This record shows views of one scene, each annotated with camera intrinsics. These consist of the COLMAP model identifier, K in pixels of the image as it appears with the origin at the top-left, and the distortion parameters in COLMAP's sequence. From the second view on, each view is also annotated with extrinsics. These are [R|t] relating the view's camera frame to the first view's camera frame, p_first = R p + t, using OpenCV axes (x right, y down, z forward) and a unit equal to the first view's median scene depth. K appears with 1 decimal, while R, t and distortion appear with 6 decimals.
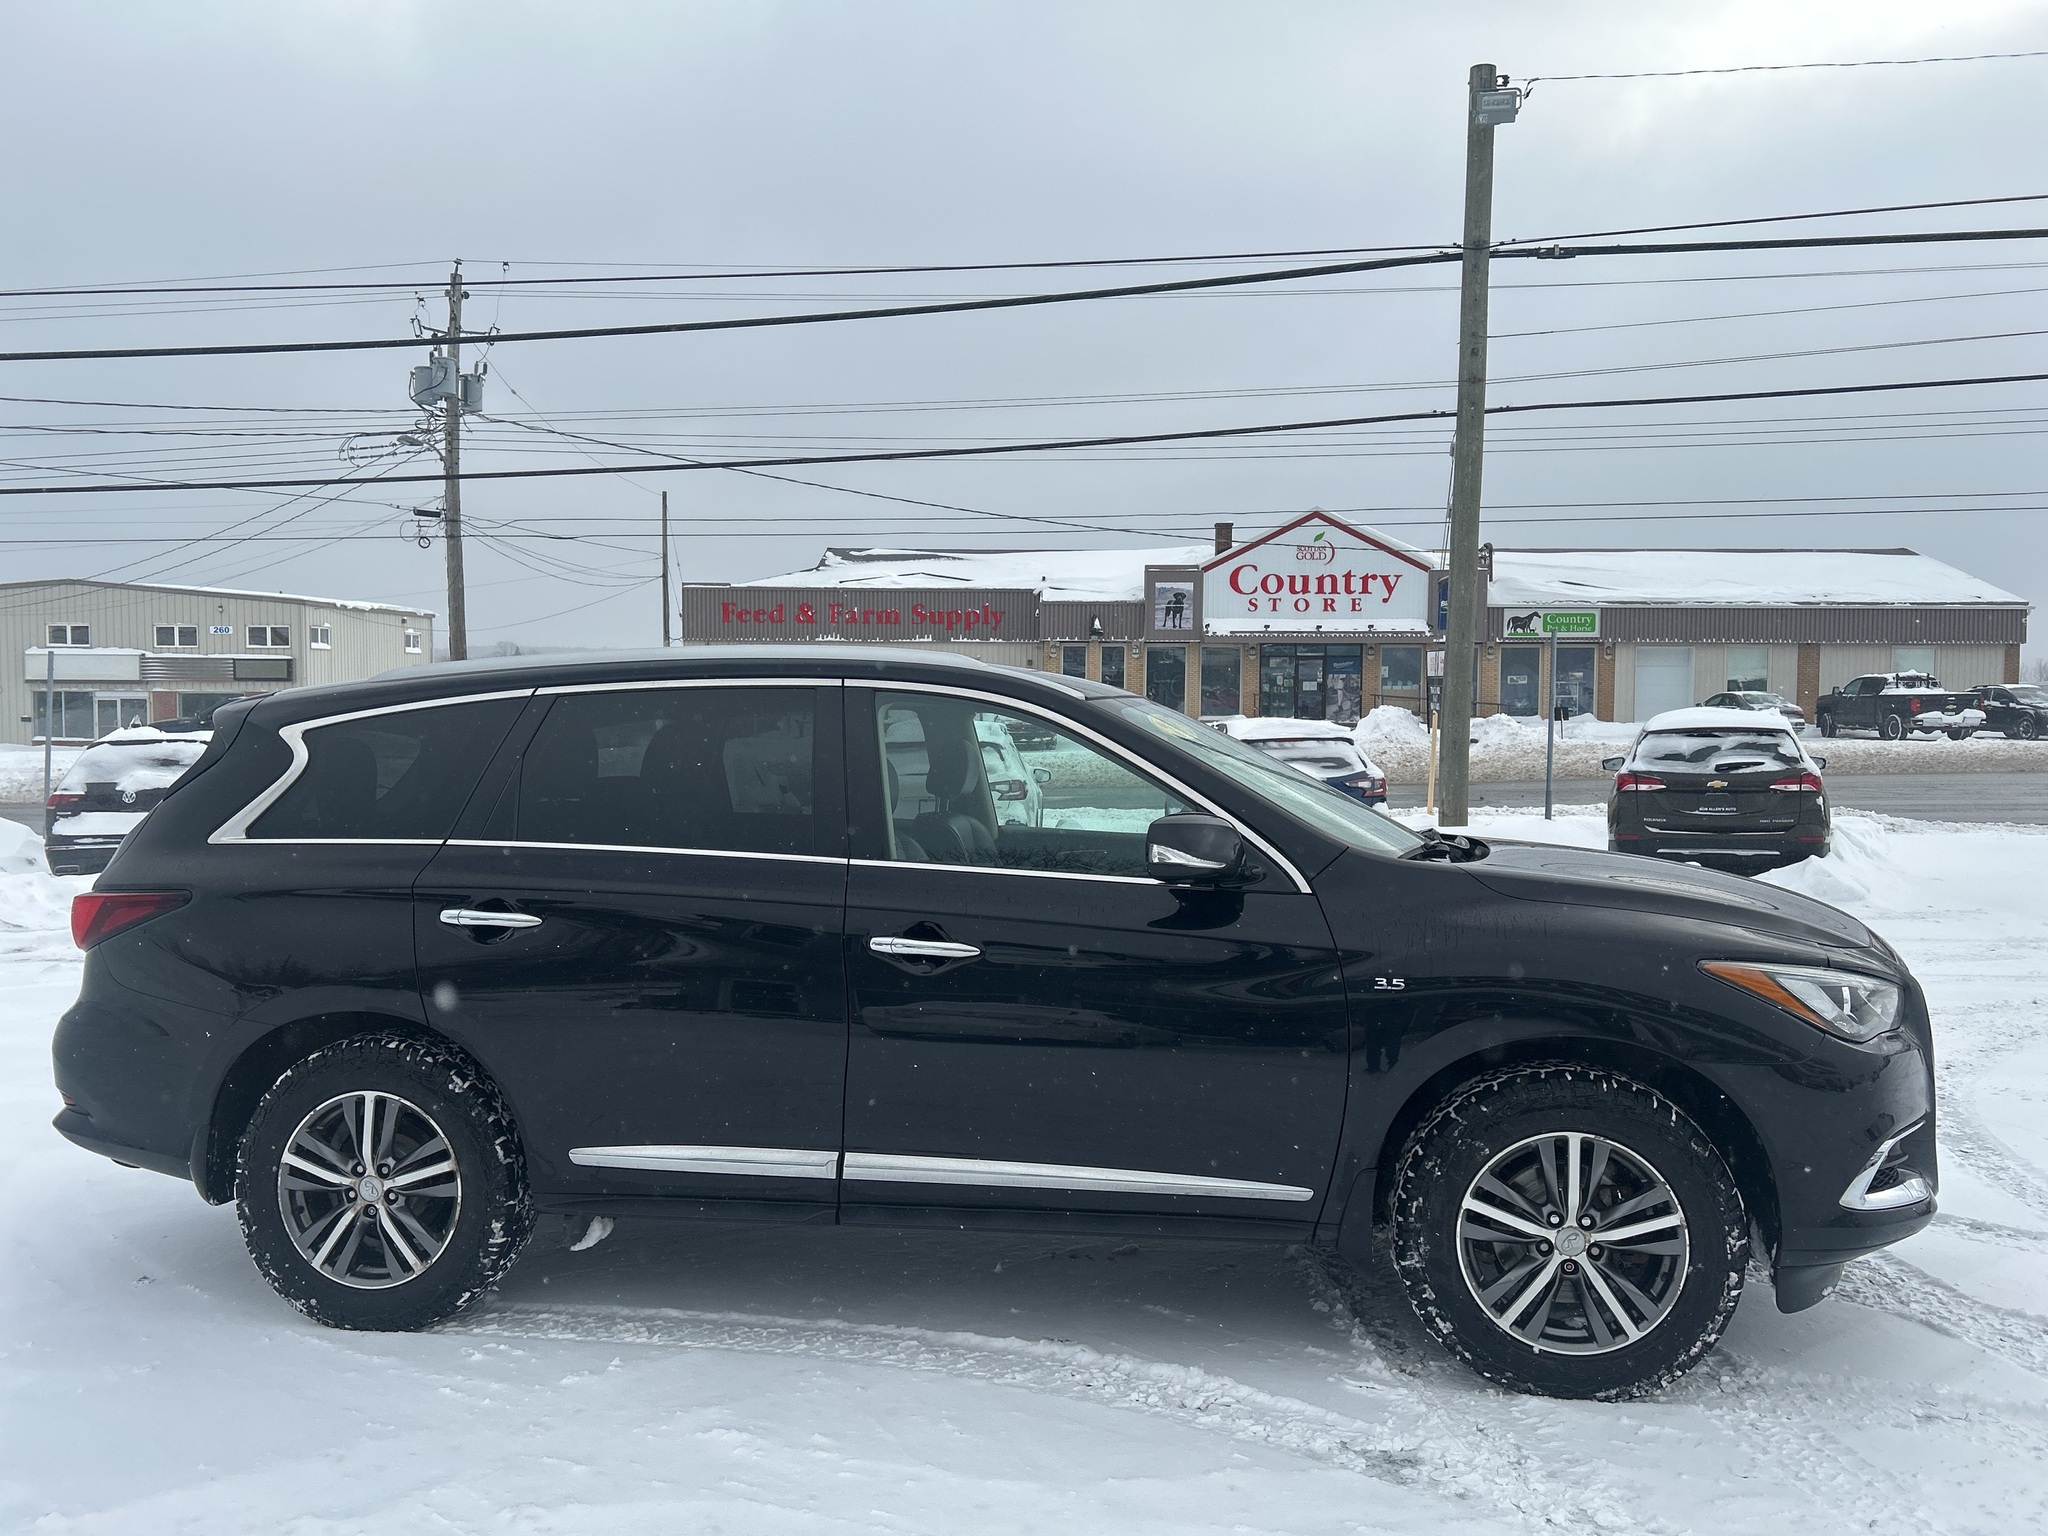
lens RADIAL K [[1522.6, 0, 997.0], [0, 1522.6, 774.6], [0, 0, 1]] dist [0.045868, -0.059461]
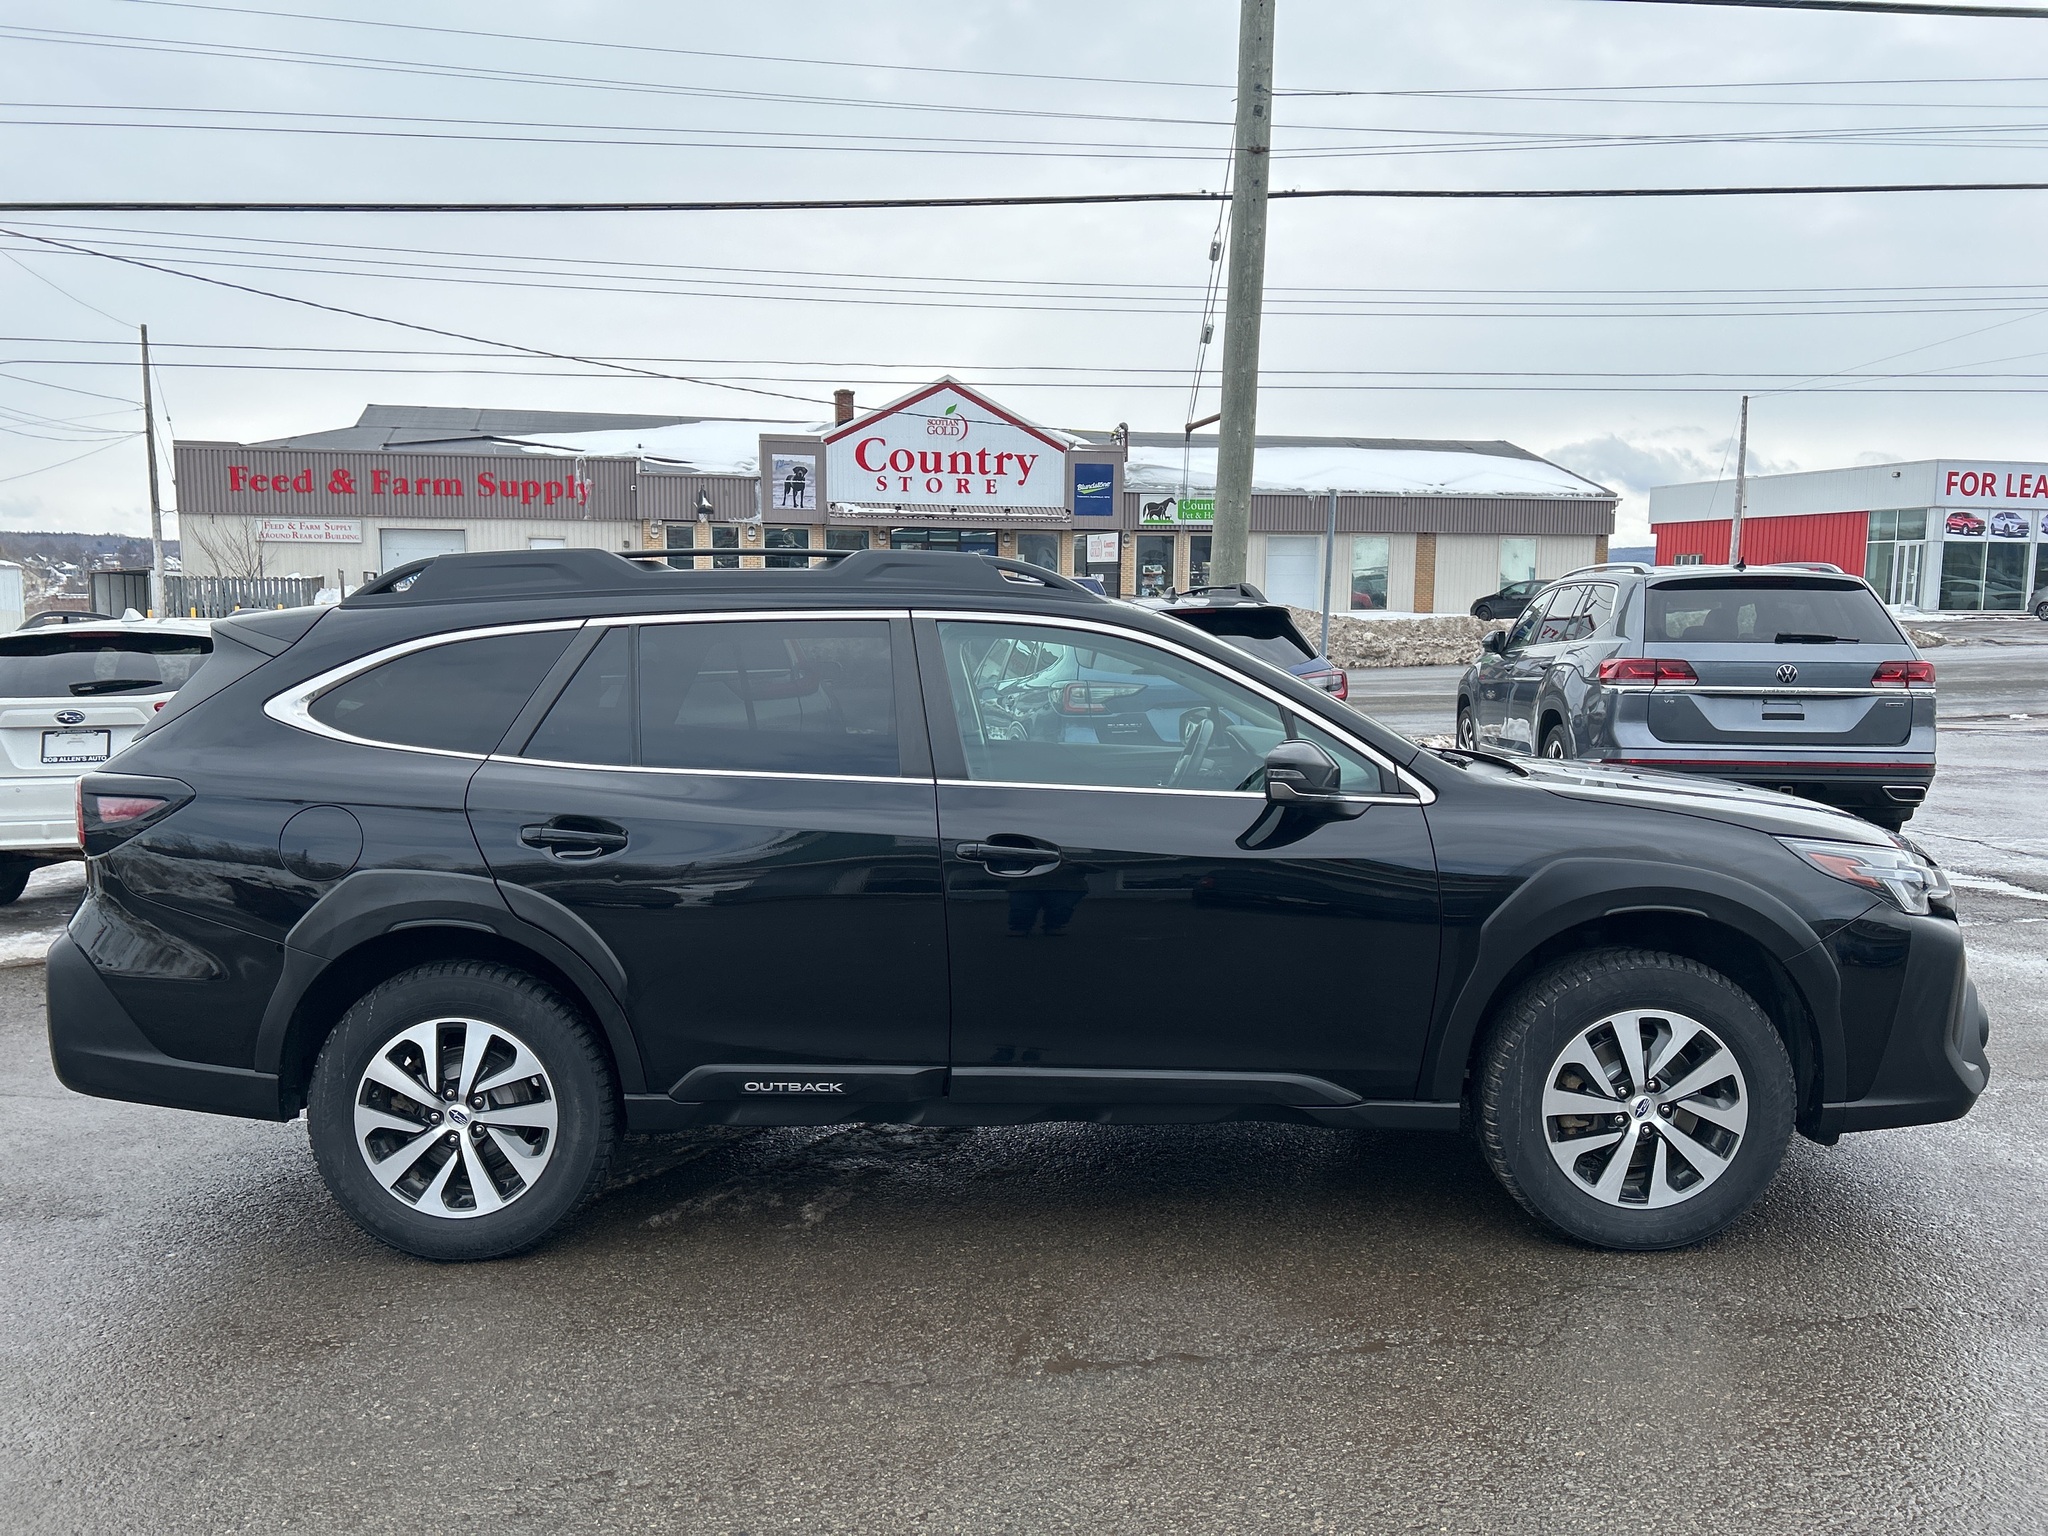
lens RADIAL K [[1522.6, 0, 1016.1], [0, 1522.6, 737.4], [0, 0, 1]] dist [0.045868, -0.059461]
pose [[0.961919, -0.024159, 0.272265, -0.004826], [0.011934, 0.998848, 0.046470, -0.002113], [-0.273074, -0.041452, 0.961099, 0.104364]]
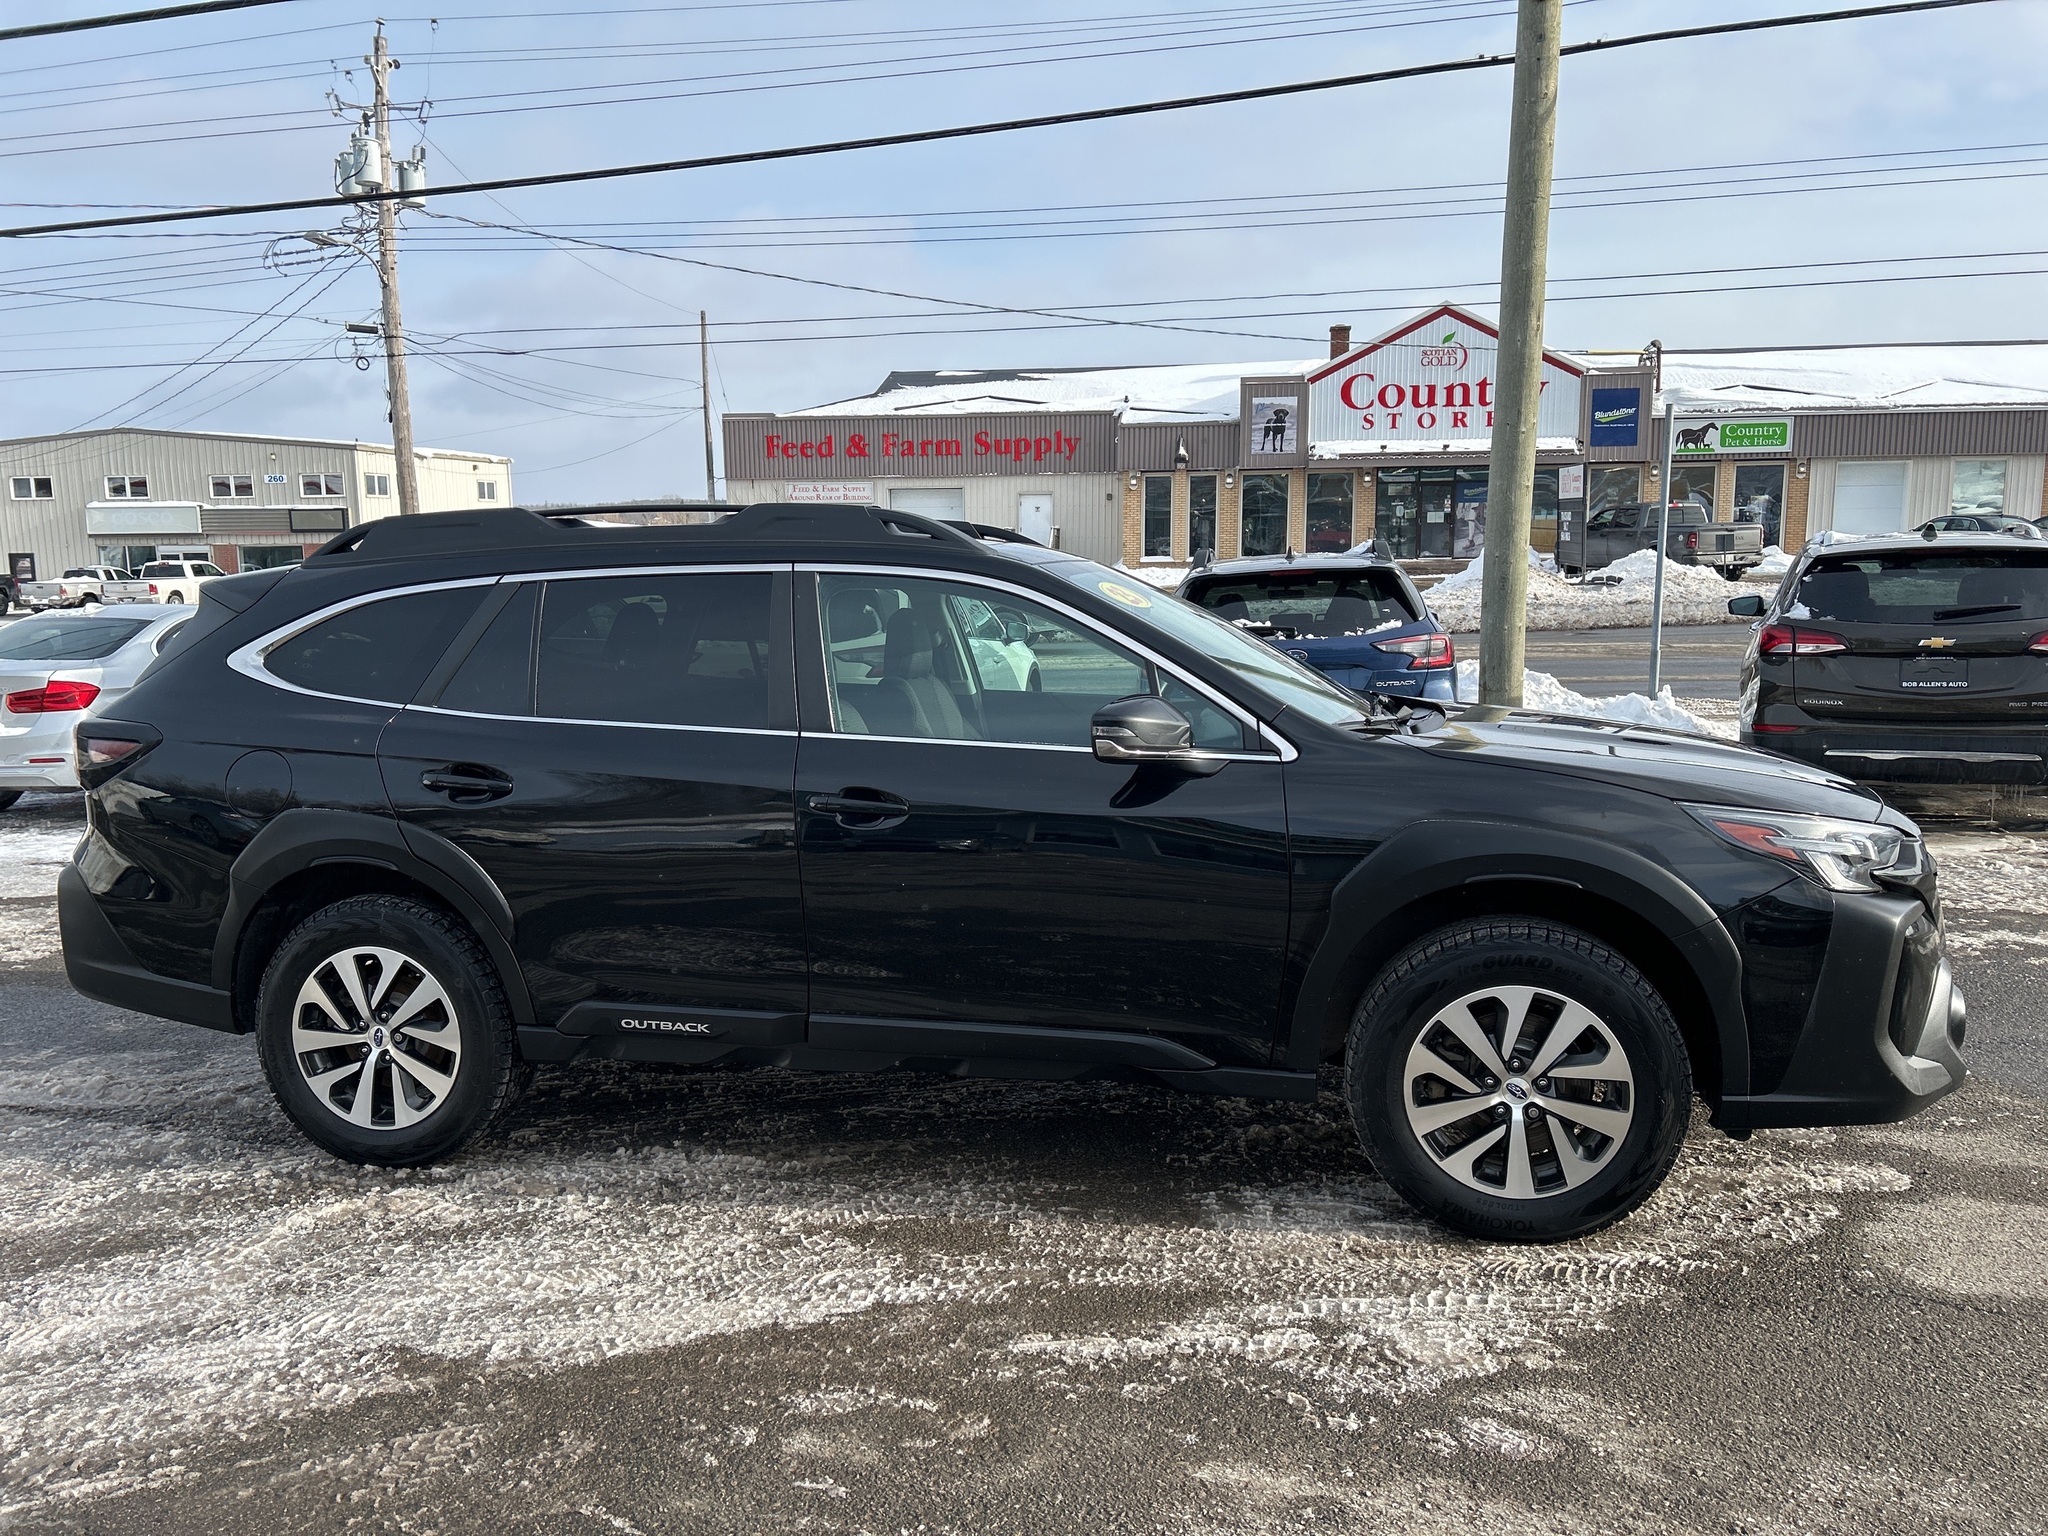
lens RADIAL K [[1522.6, 0, 1011.1], [0, 1522.6, 784.4], [0, 0, 1]] dist [0.045868, -0.059461]
pose [[0.994923, -0.000537, -0.100641, 0.055215], [0.011128, 0.994441, 0.104707, -0.001438], [0.100026, -0.105295, 0.989398, 0.111663]]
